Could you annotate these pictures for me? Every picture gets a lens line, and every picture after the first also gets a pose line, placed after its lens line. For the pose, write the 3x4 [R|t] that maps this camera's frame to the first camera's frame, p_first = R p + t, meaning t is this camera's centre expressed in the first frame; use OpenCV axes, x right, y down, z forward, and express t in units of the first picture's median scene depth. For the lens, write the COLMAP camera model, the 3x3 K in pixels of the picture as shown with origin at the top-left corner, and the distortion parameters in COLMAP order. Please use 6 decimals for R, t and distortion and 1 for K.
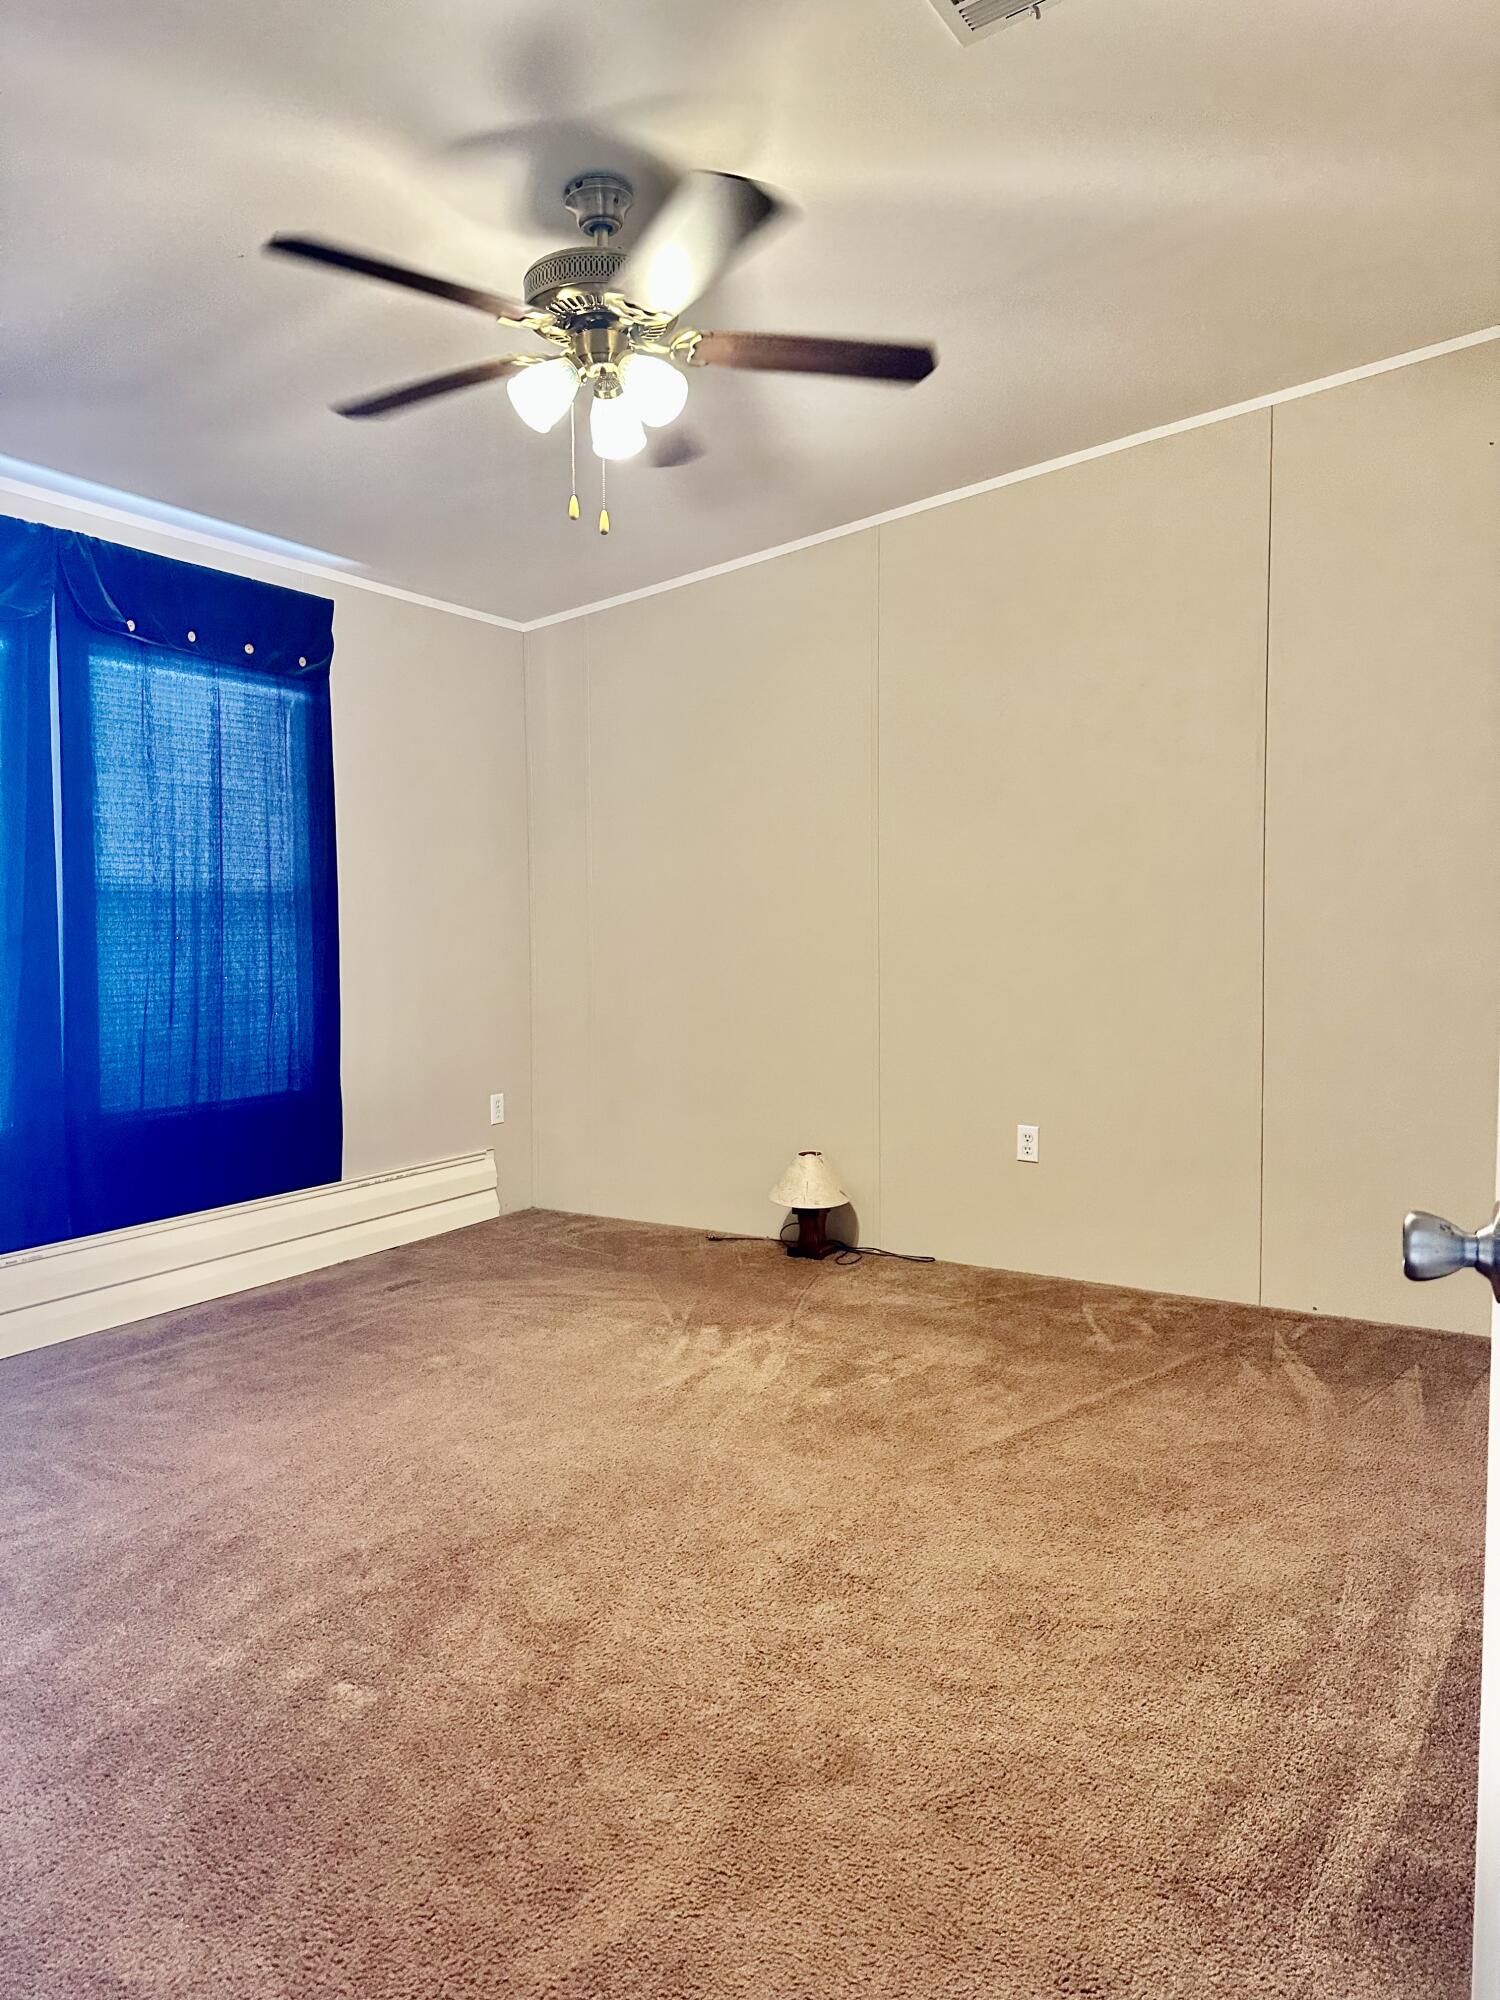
lens RADIAL K [[1438.4, 0, 750.7], [0, 1438.4, 969.6], [0, 0, 1]] dist [-0.003206, -0.004565]
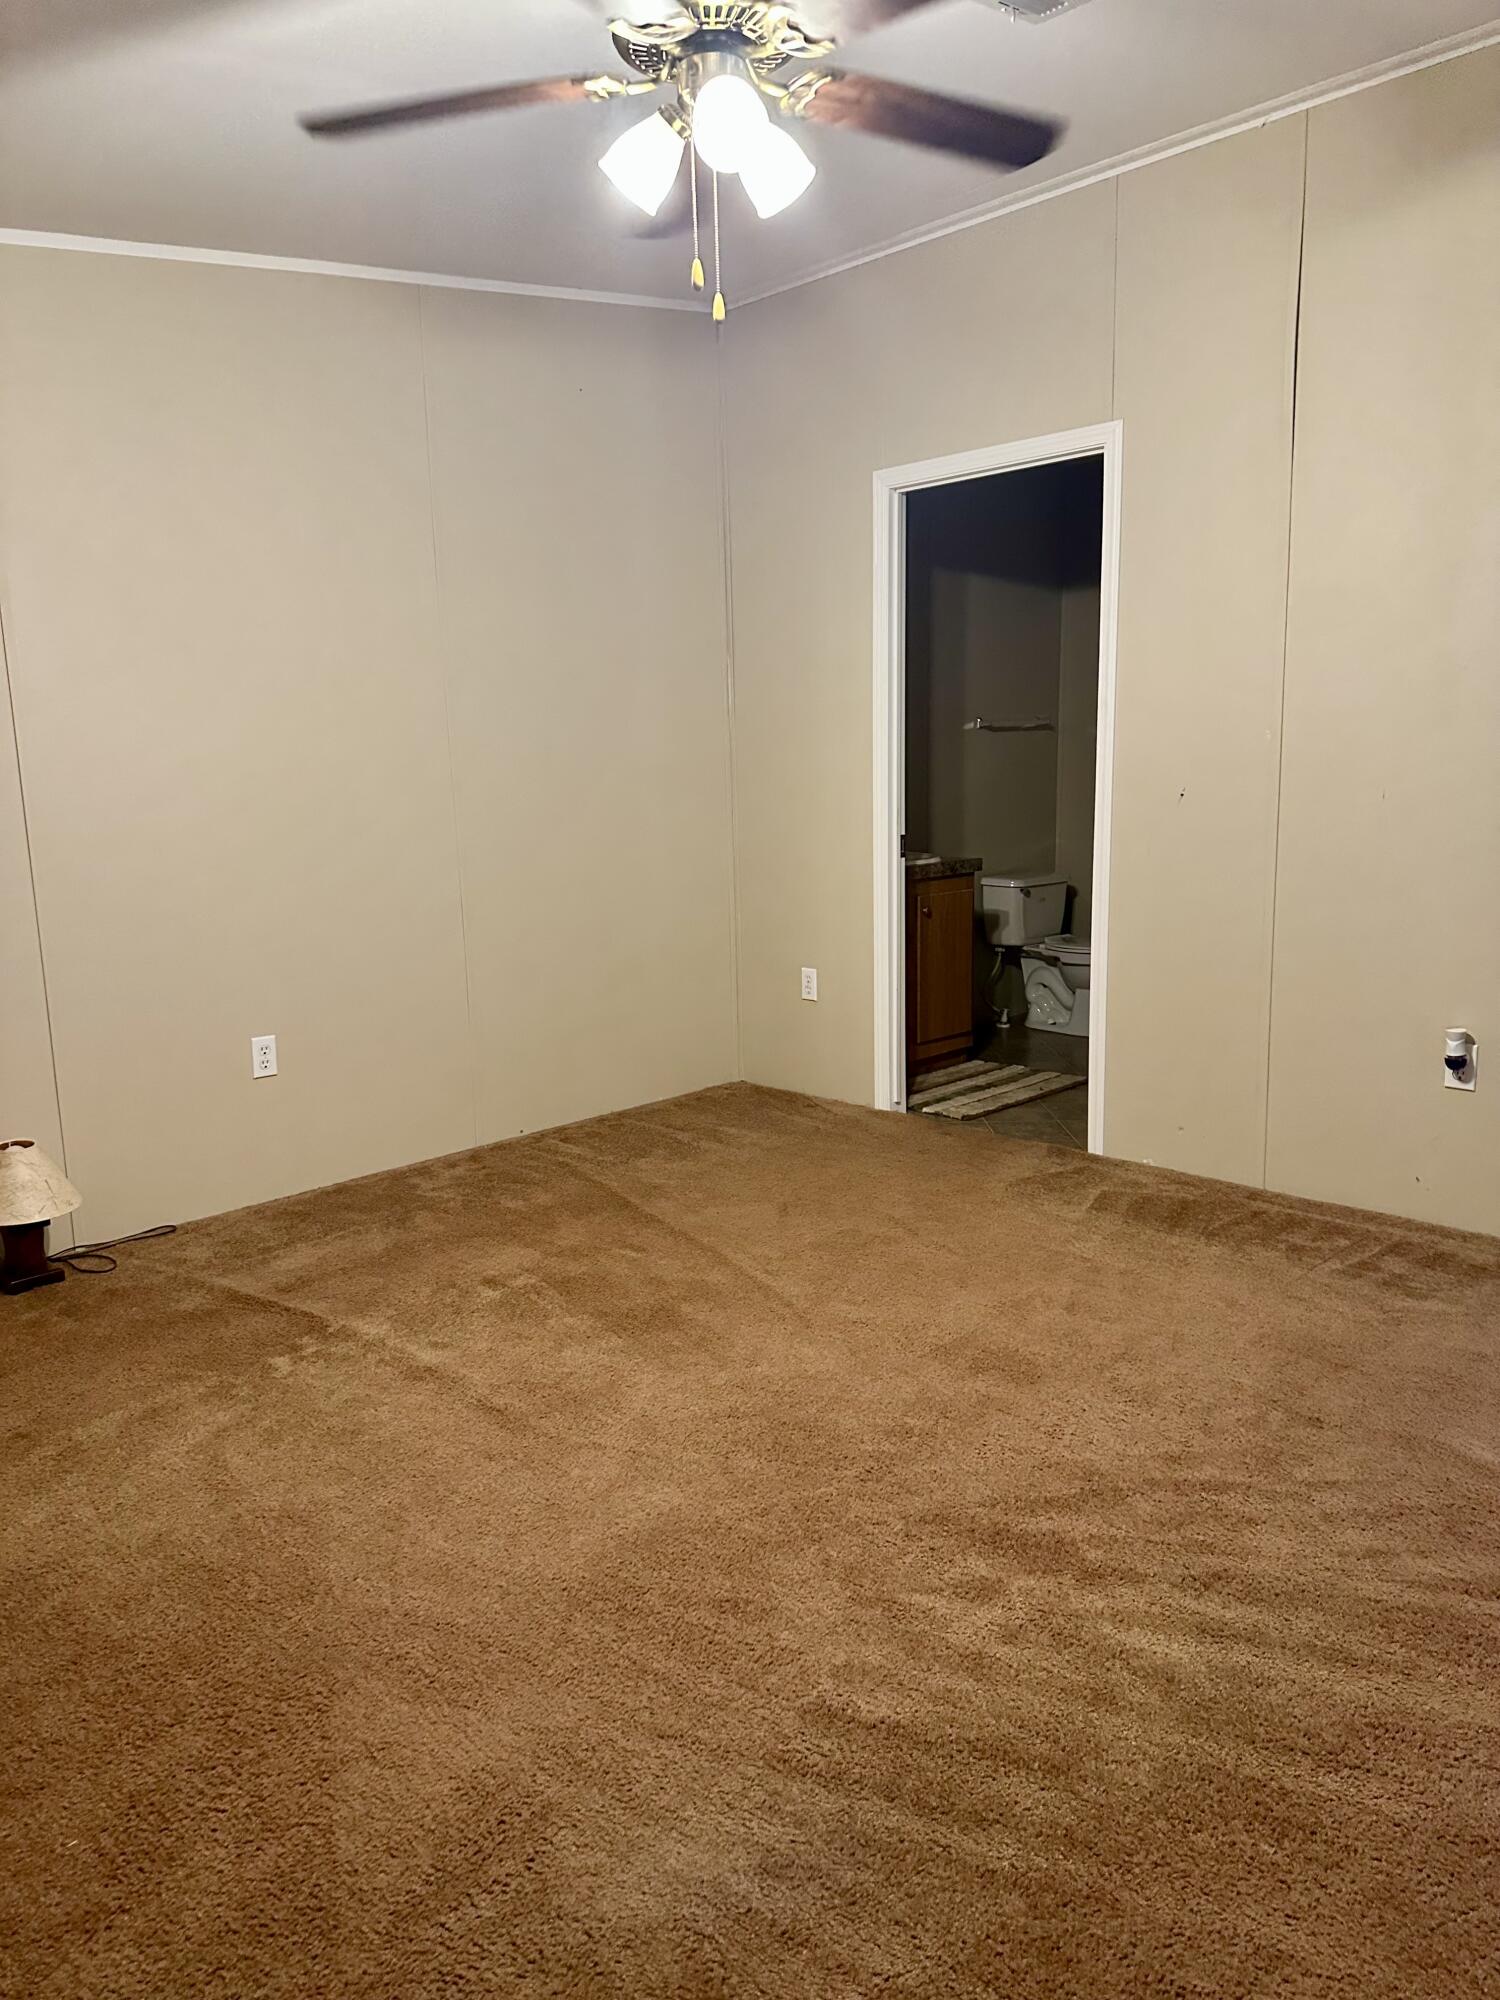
lens RADIAL K [[1403.1, 0, 768.2], [0, 1403.1, 1019.4], [0, 0, 1]] dist [-0.006022, -0.006297]
pose [[0.248963, -0.199076, 0.947832, -0.739139], [0.080421, 0.979517, 0.184607, -0.047935], [-0.965168, 0.030266, 0.259873, 0.656178]]
